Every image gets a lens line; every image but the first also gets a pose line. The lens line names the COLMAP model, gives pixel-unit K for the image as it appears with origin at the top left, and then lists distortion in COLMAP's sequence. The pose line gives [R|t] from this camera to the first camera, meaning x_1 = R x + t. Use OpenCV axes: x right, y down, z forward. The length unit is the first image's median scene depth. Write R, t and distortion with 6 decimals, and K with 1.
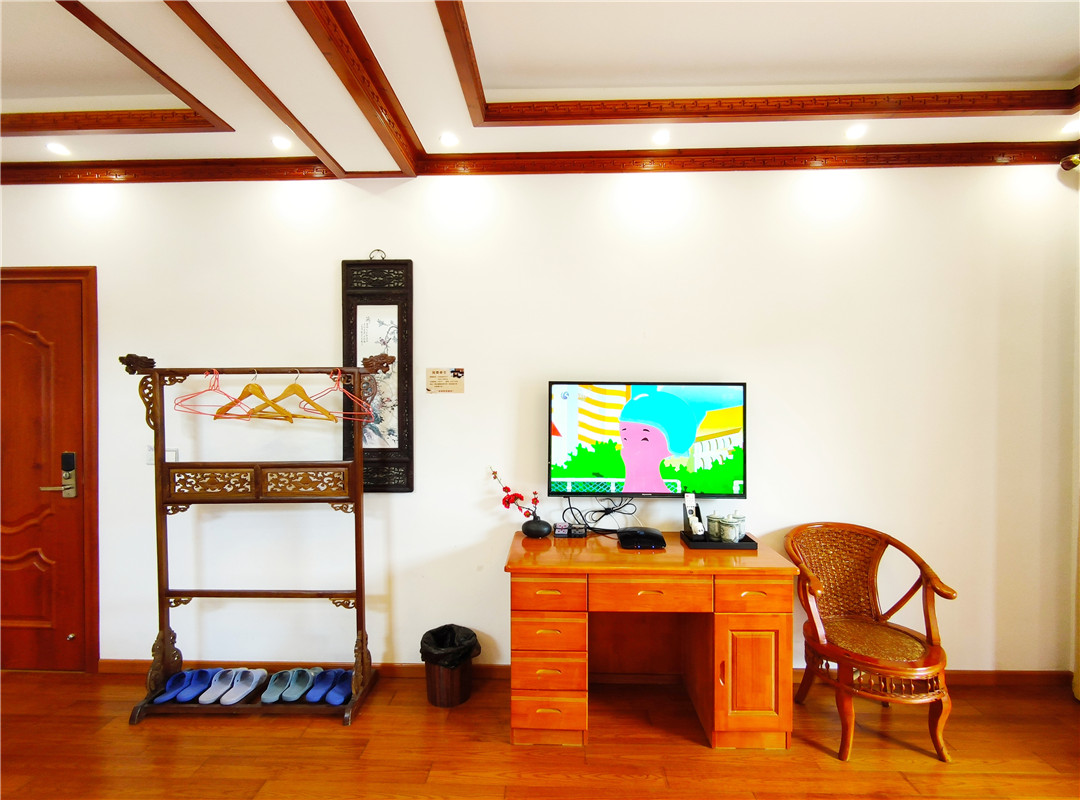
lens RADIAL K [[526.4, 0, 540.0], [0, 526.4, 400.0], [0, 0, 1]] dist [-0.000149, 0.000194]
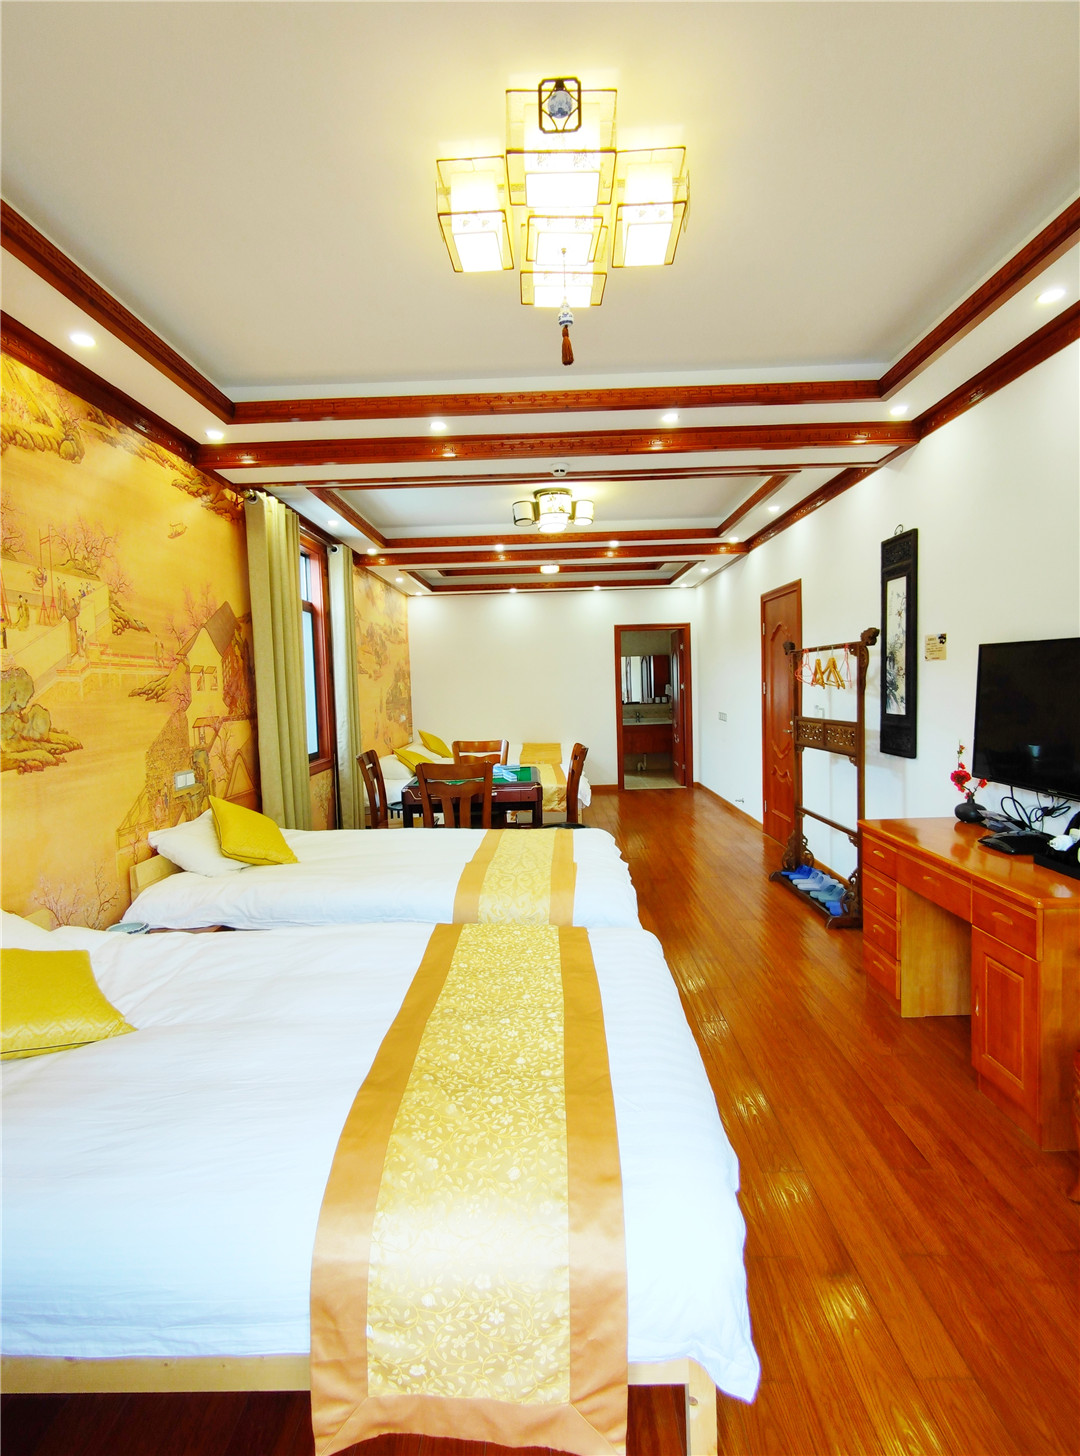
lens RADIAL K [[709.6, 0, 540.0], [0, 709.6, 728.0], [0, 0, 1]] dist [-0.000149, 0.000194]
pose [[0.026423, 0.062985, -0.997665, 1.117053], [0.017365, 0.997834, 0.063456, 0.015742], [0.999500, -0.019001, 0.025272, 0.240260]]
